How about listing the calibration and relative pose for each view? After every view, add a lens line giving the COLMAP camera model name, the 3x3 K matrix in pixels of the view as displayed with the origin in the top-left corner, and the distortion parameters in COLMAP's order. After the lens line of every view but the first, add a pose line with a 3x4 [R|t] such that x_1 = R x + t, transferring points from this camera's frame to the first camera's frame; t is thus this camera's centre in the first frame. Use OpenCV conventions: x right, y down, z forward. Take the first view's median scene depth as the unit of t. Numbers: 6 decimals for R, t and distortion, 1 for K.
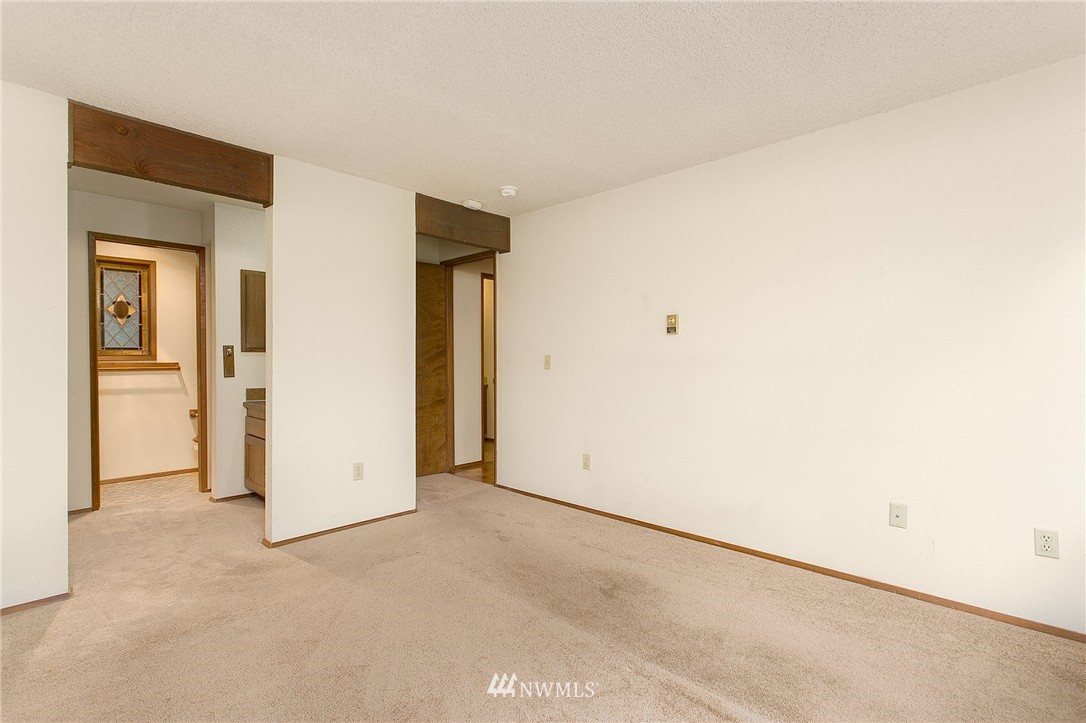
lens RADIAL K [[522.3, 0, 543.0], [0, 522.3, 361.5], [0, 0, 1]] dist [0.017653, 0.000786]
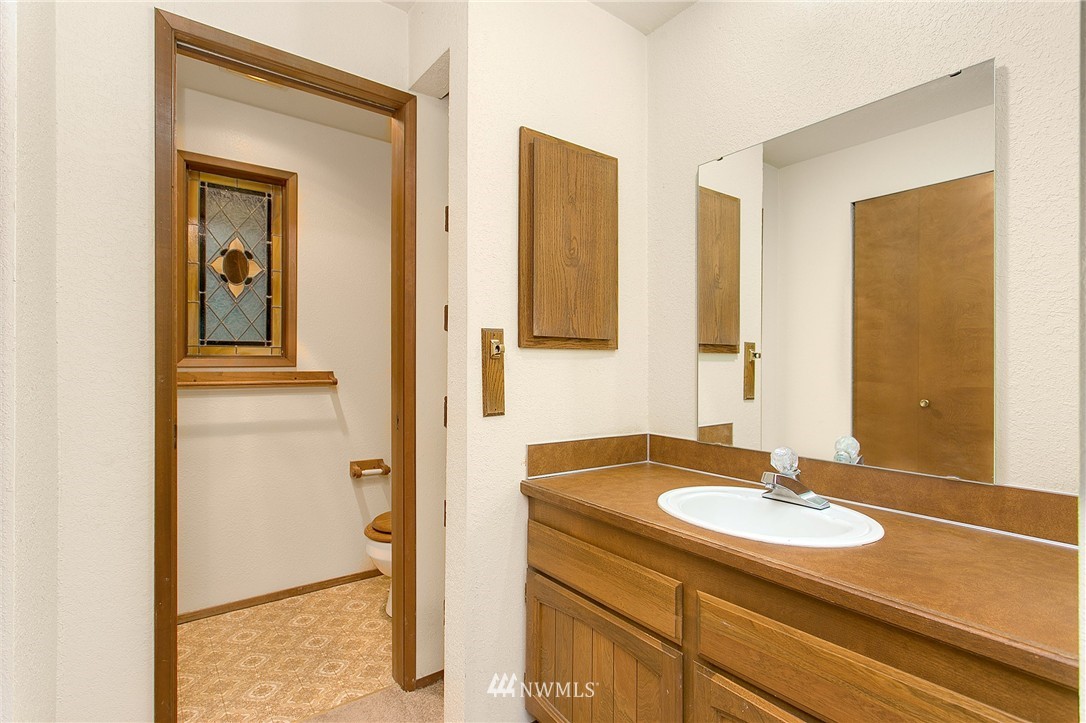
lens RADIAL K [[522.3, 0, 543.0], [0, 522.3, 361.5], [0, 0, 1]] dist [0.017653, 0.000786]
pose [[0.989172, 0.007203, -0.146585, -0.427756], [-0.009036, 0.999889, -0.011843, -0.003399], [0.146483, 0.013040, 0.989127, 0.539861]]
